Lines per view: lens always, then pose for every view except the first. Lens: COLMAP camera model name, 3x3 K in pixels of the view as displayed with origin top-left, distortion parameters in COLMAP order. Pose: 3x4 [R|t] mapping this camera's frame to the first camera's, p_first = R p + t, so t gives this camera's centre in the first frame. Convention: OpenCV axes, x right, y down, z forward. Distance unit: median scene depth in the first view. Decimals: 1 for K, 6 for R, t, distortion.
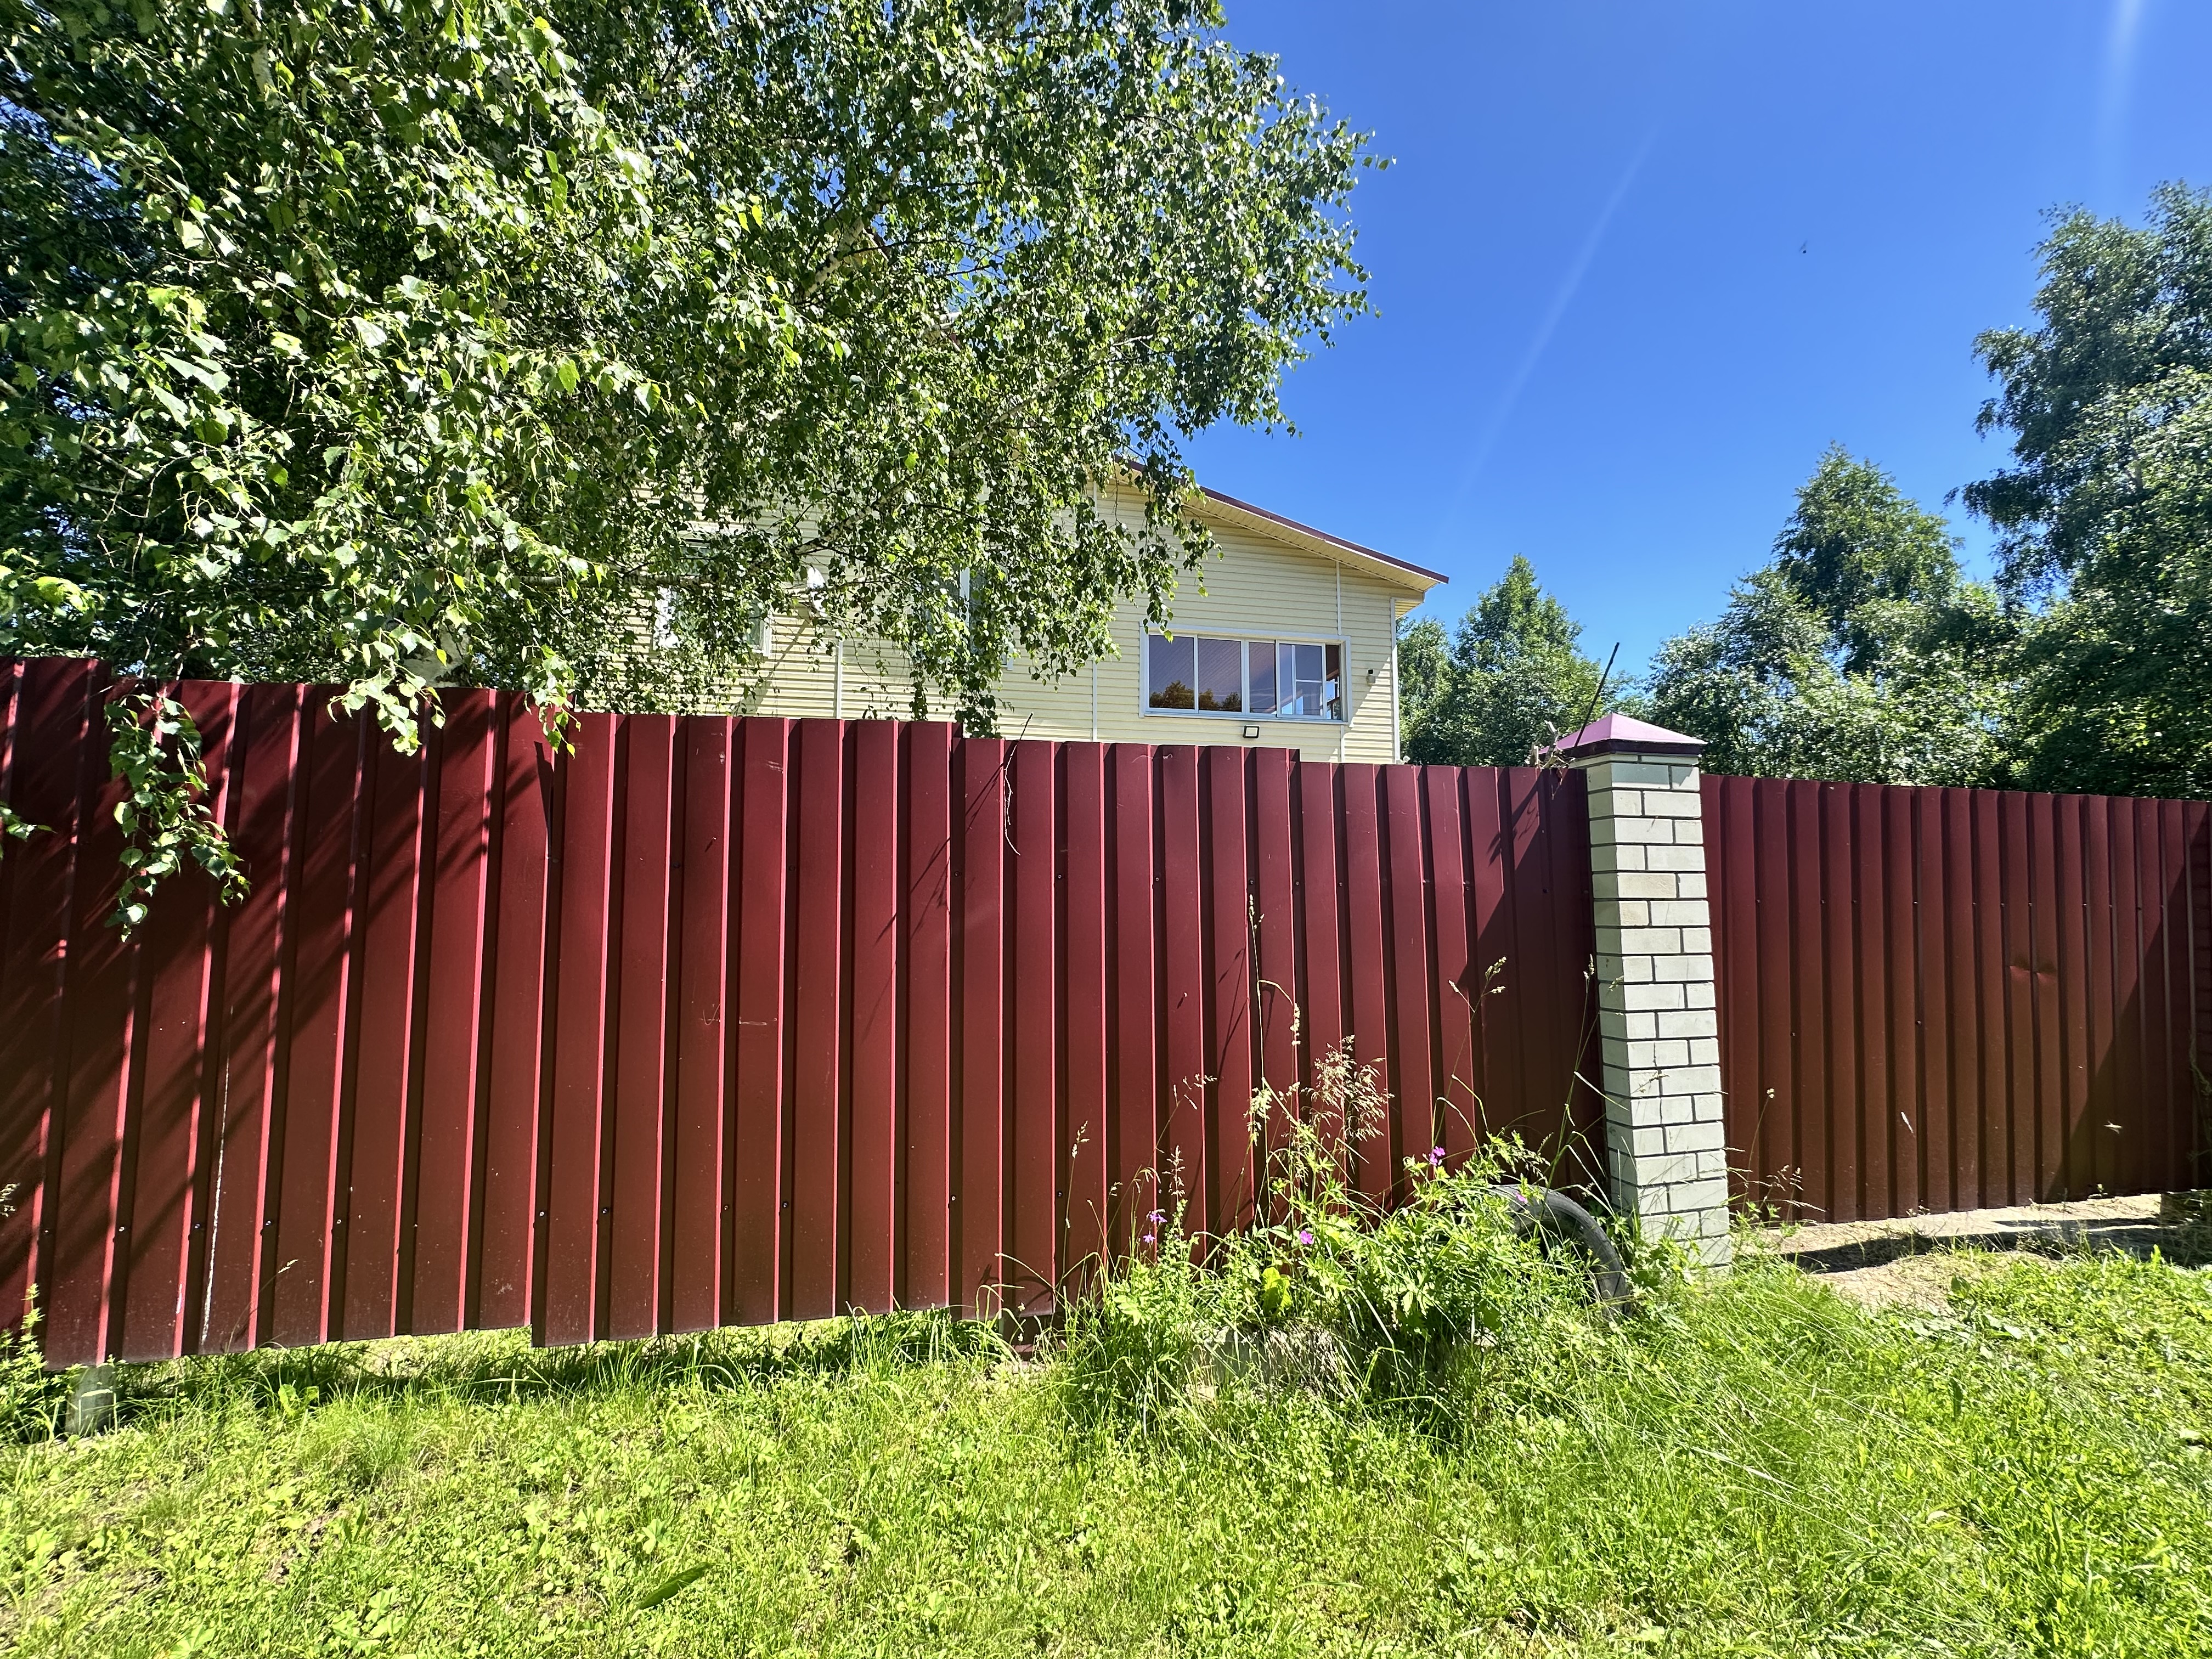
lens RADIAL K [[884.2, 0, 1111.0], [0, 884.2, 827.3], [0, 0, 1]] dist [-0.001509, -0.000349]
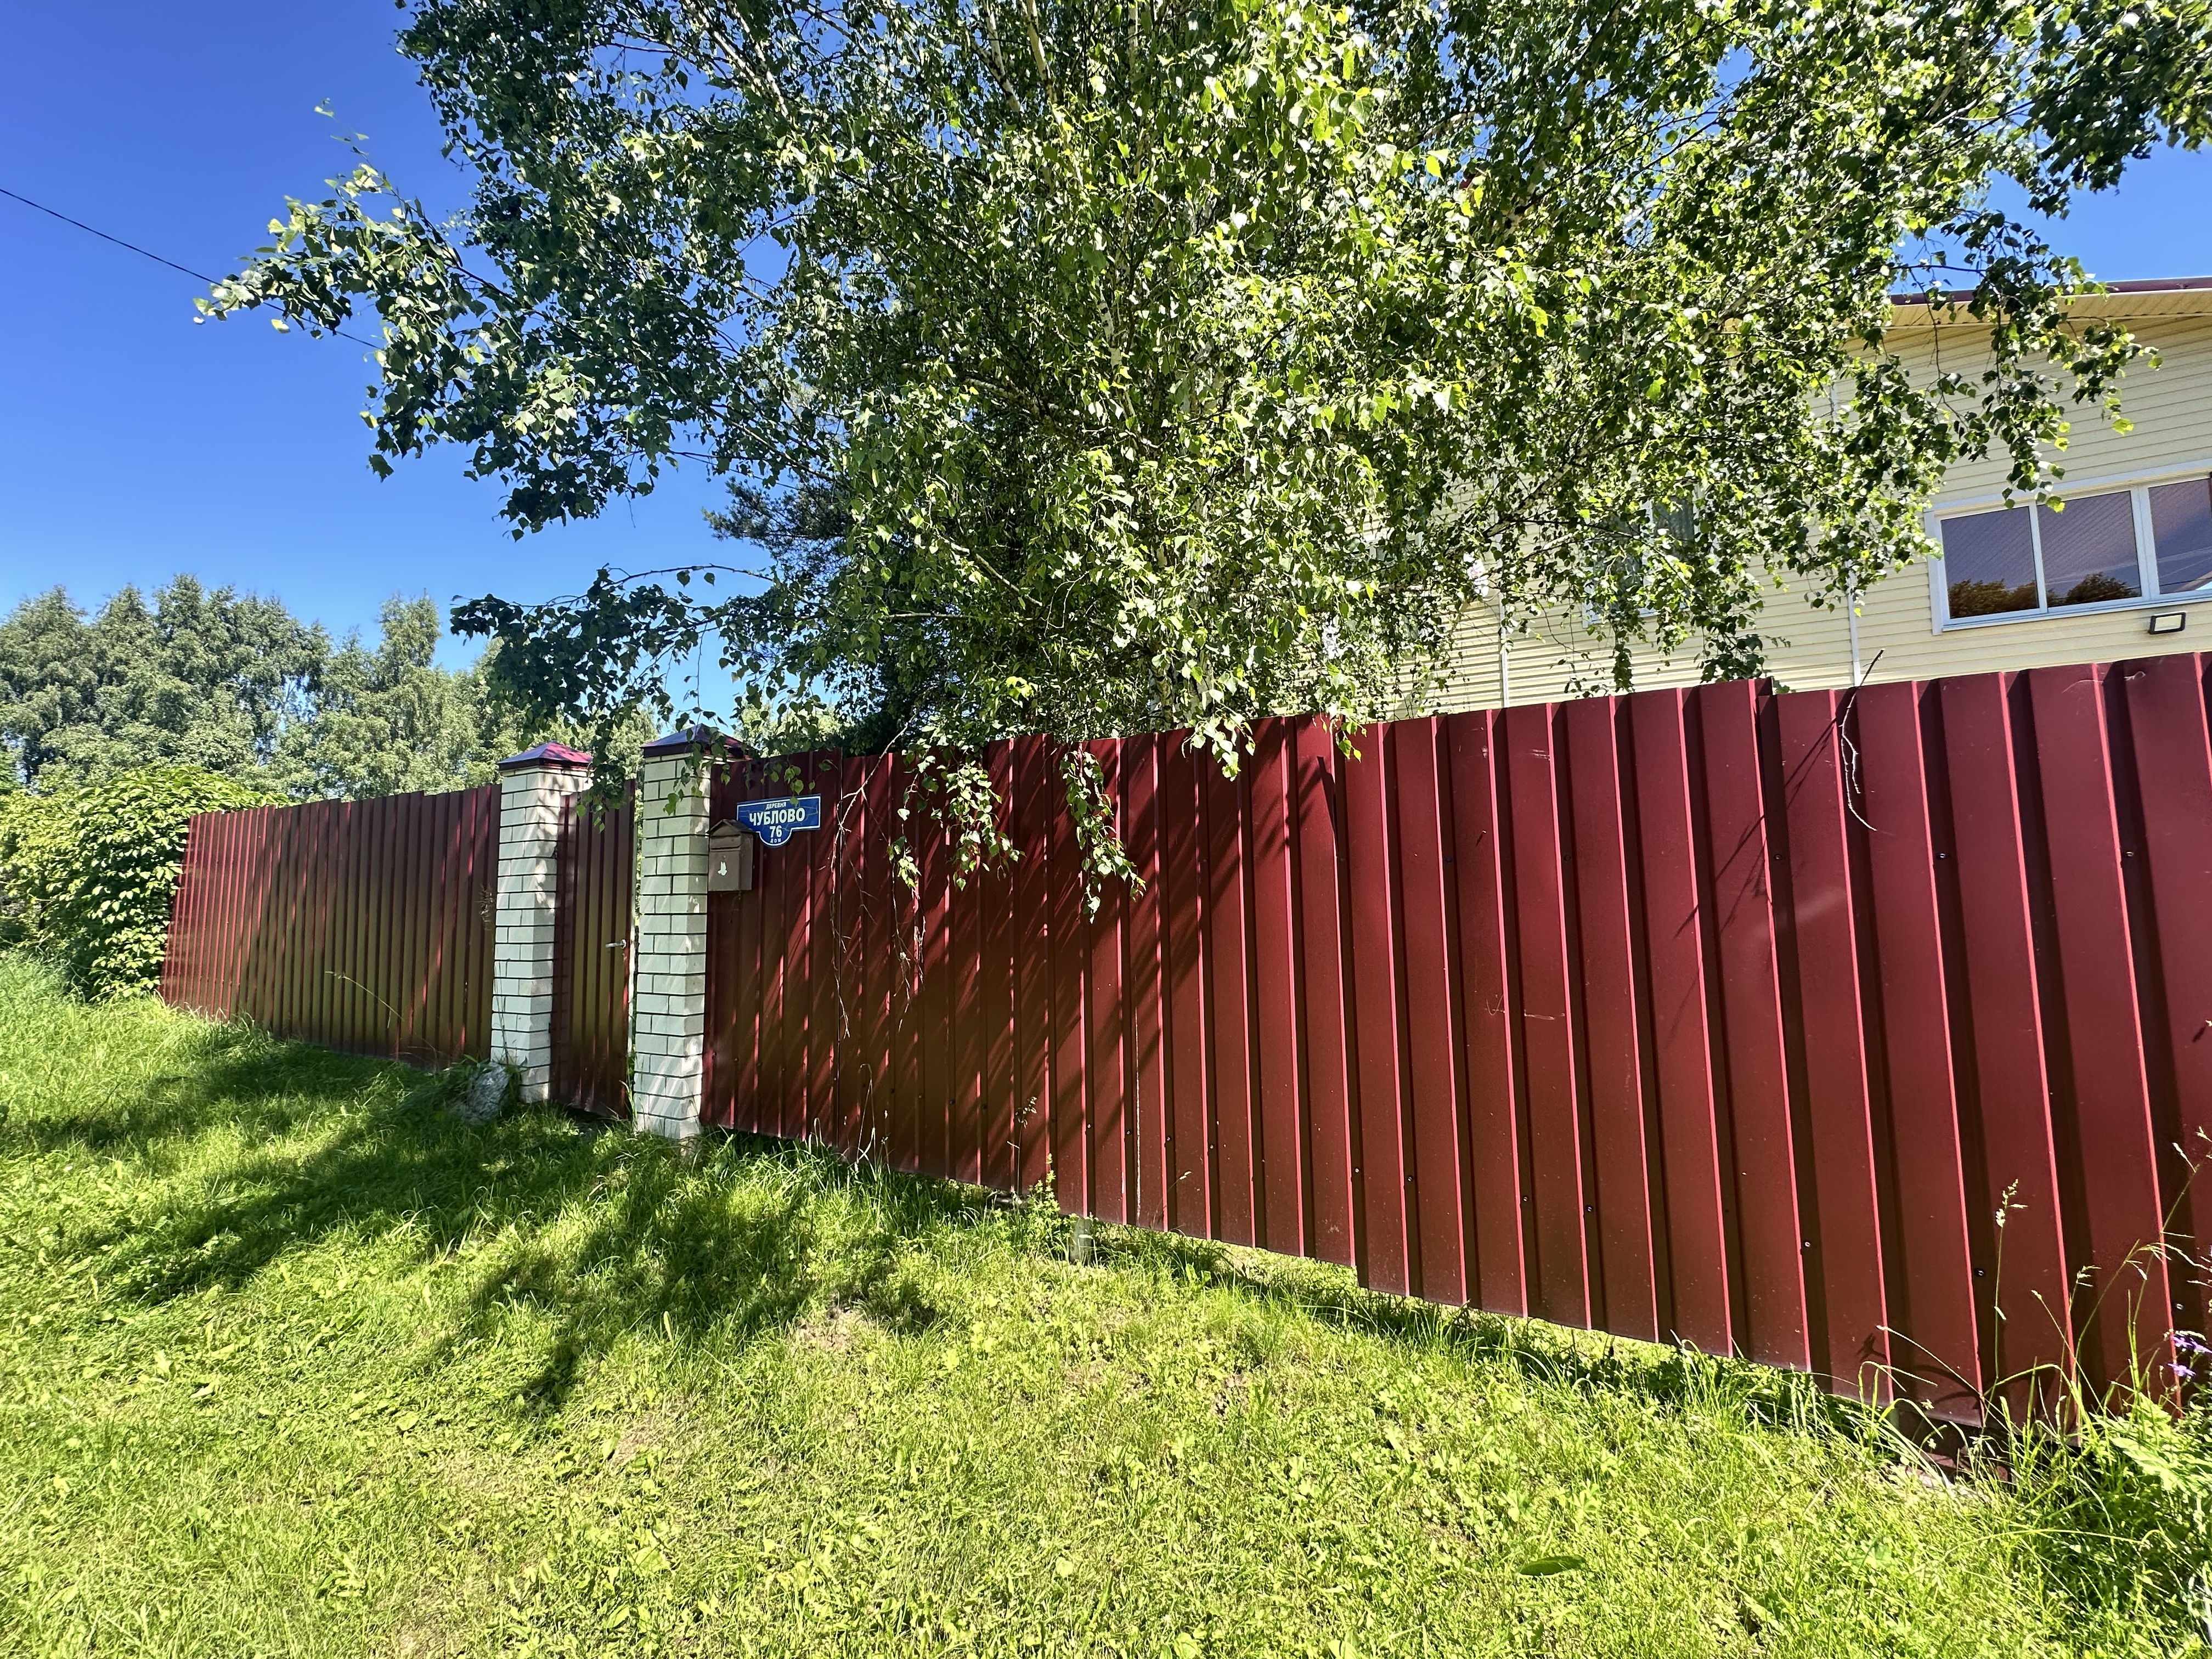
lens RADIAL K [[884.2, 0, 1103.4], [0, 884.2, 829.2], [0, 0, 1]] dist [-0.001509, -0.000349]
pose [[0.755207, -0.061679, -0.652578, -0.119194], [0.068422, 0.997542, -0.015102, -0.003359], [0.651906, -0.033246, 0.757571, -0.053503]]
